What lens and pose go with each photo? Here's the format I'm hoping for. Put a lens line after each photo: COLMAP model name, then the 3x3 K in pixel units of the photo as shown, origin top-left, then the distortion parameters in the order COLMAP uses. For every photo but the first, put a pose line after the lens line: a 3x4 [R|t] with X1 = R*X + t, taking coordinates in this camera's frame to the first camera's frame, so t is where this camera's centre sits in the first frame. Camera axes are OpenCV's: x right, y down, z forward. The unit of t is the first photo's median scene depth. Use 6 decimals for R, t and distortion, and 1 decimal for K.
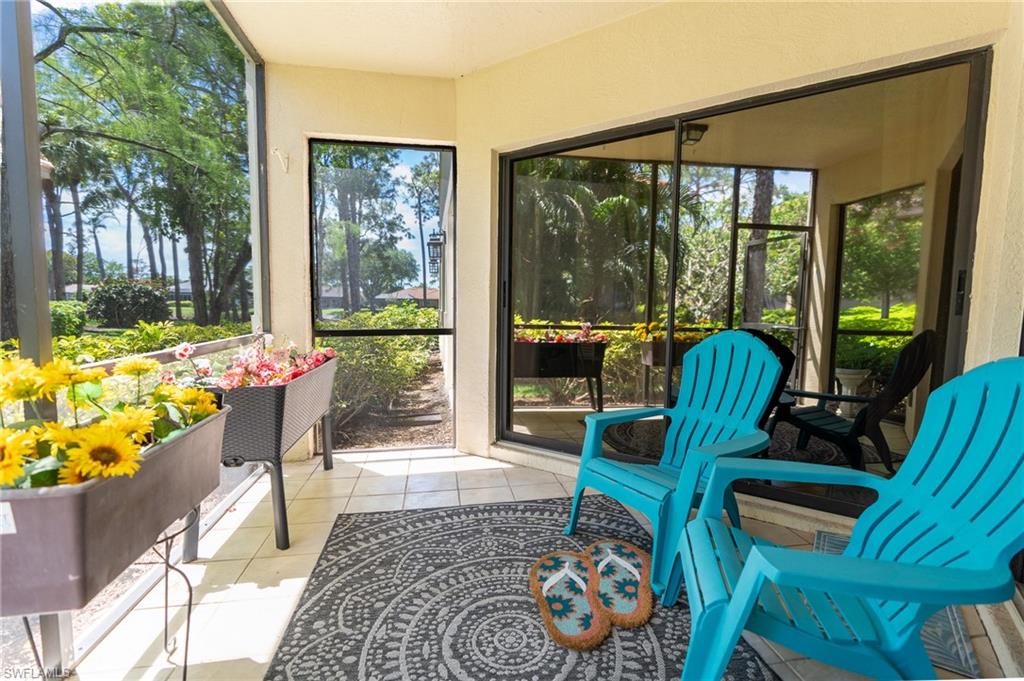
lens RADIAL K [[480.0, 0, 508.3], [0, 480.0, 344.9], [0, 0, 1]] dist [-0.004284, 0.000734]
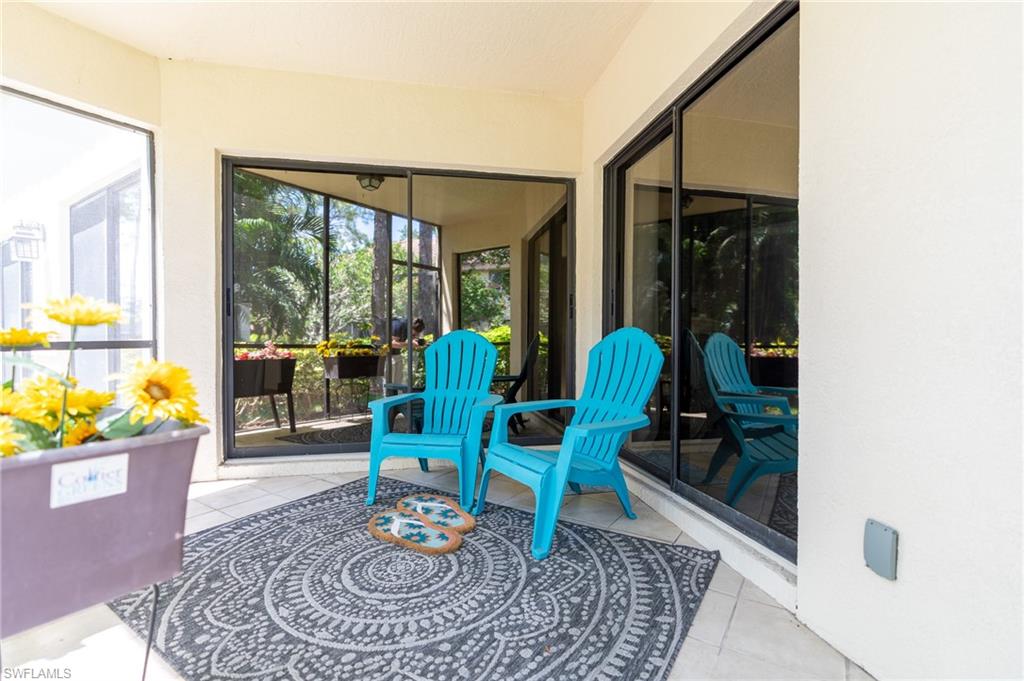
lens RADIAL K [[480.0, 0, 508.3], [0, 480.0, 344.9], [0, 0, 1]] dist [-0.004284, 0.000734]
pose [[0.677297, -0.015511, 0.735546, -0.547458], [0.070785, 0.996513, -0.044165, 0.098798], [-0.732296, 0.081979, 0.676034, -0.052759]]
